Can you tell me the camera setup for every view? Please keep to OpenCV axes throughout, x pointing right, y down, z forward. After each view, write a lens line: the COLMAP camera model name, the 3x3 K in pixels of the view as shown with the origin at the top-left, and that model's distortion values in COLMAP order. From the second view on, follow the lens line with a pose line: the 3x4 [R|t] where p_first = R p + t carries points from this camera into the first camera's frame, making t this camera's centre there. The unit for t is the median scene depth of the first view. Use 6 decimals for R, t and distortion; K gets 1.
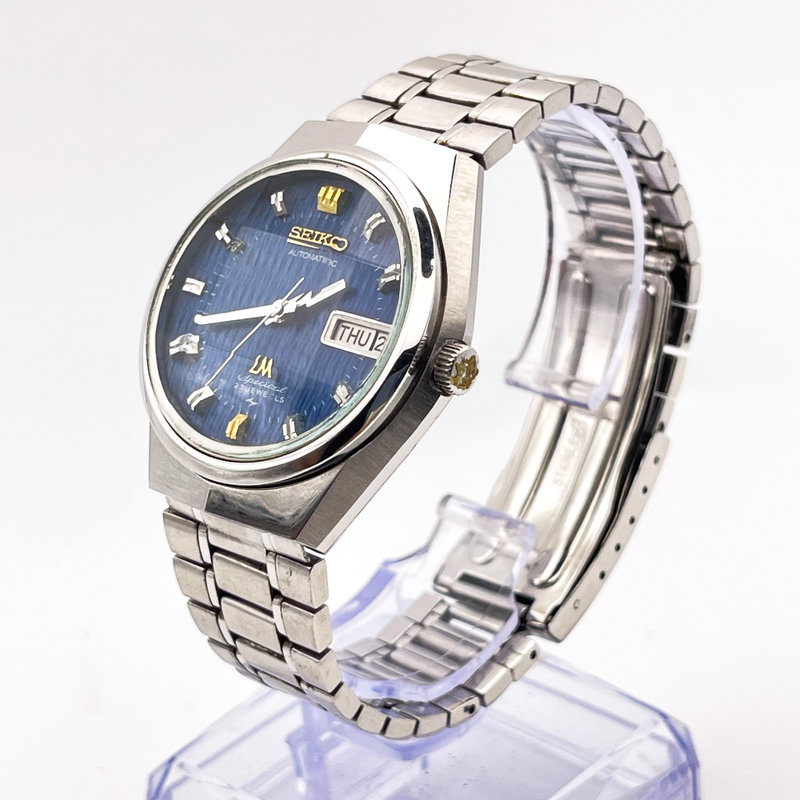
lens RADIAL K [[1921.2, 0, 398.1], [0, 1921.2, 508.7], [0, 0, 1]] dist [0.405120, -0.572920]
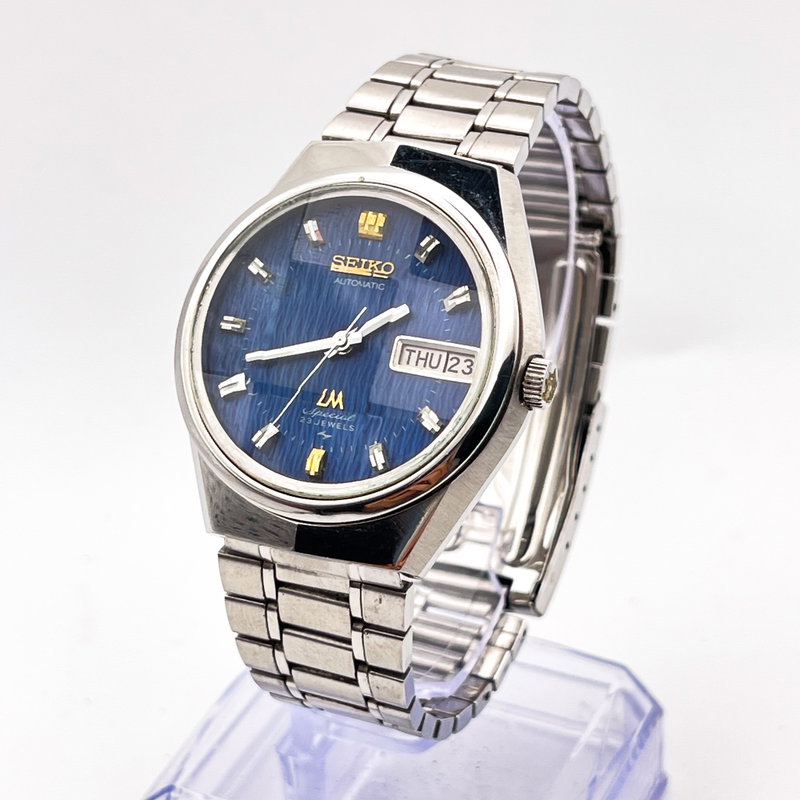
lens RADIAL K [[1921.2, 0, 398.1], [0, 1921.2, 508.7], [0, 0, 1]] dist [0.405120, -0.572920]
pose [[0.962581, -0.128247, 0.238727, -0.269163], [0.116072, 0.991148, 0.064439, -0.074445], [-0.244878, -0.034319, 0.968946, 0.027877]]
